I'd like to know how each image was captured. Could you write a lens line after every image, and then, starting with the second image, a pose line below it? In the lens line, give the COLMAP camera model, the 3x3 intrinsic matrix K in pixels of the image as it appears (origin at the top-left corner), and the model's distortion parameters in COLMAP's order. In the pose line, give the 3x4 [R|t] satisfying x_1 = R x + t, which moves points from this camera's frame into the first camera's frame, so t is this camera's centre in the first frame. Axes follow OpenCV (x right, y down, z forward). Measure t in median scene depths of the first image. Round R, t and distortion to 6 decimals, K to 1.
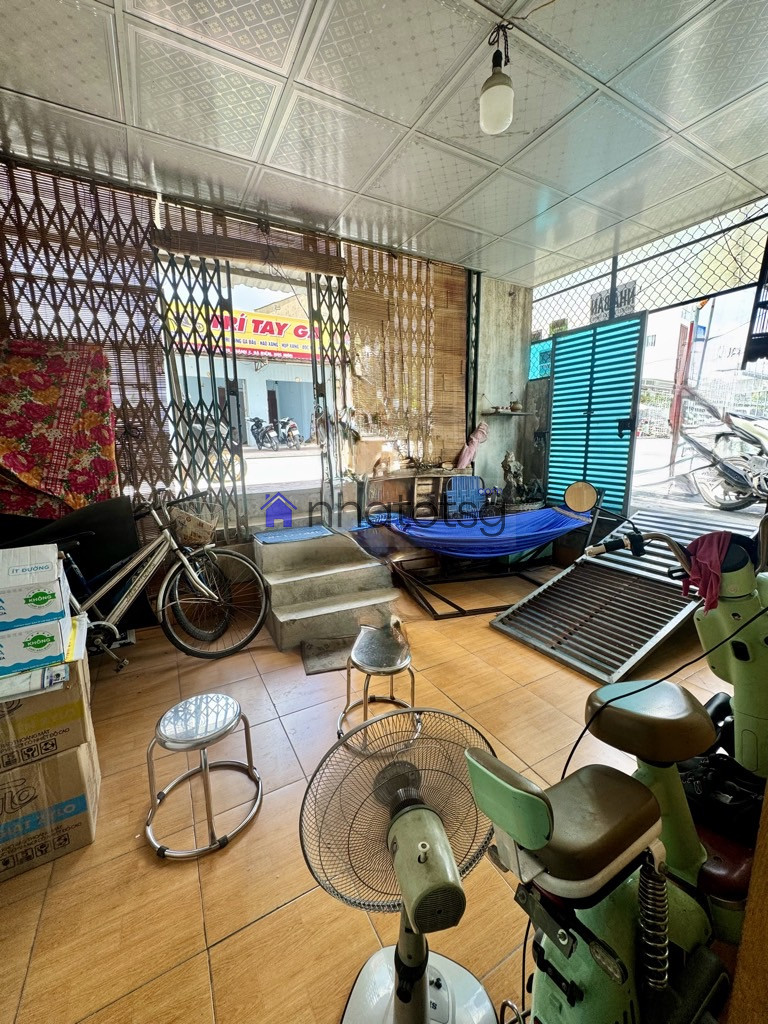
lens RADIAL K [[408.7, 0, 382.9], [0, 408.7, 514.1], [0, 0, 1]] dist [0.000344, 0.000019]
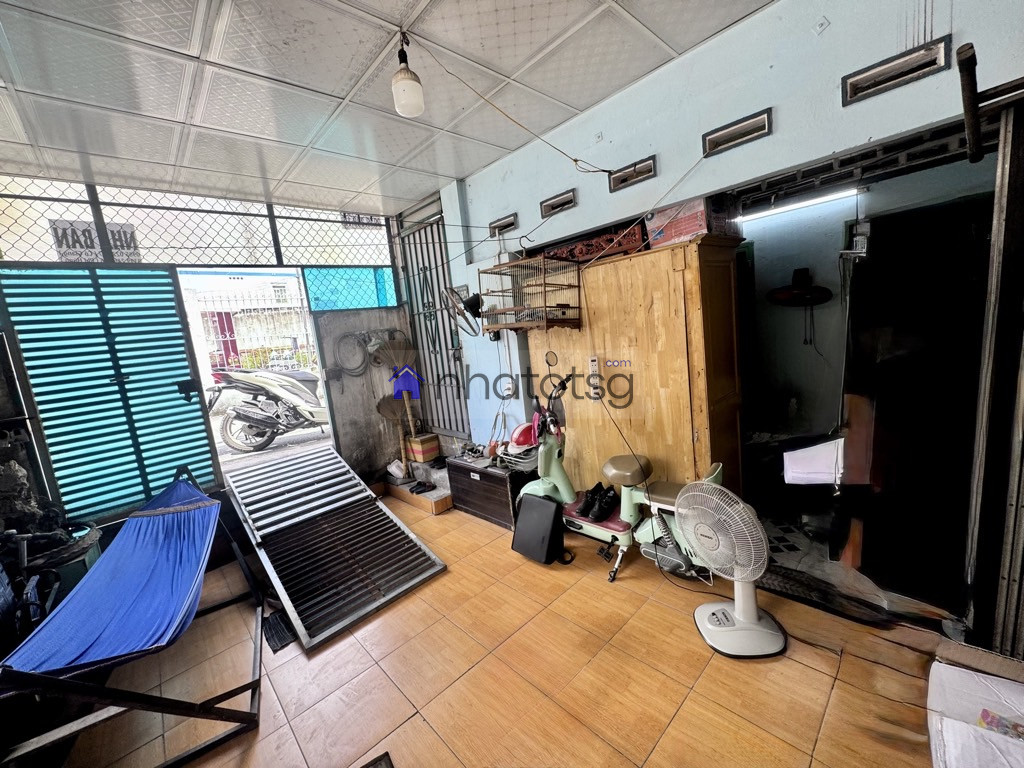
lens RADIAL K [[408.7, 0, 511.0], [0, 408.7, 385.3], [0, 0, 1]] dist [0.000344, 0.000019]
pose [[-0.240539, -0.089969, 0.966461, -0.412437], [0.299189, 0.940341, 0.162002, -0.158447], [-0.923378, 0.328123, -0.199271, 0.545224]]
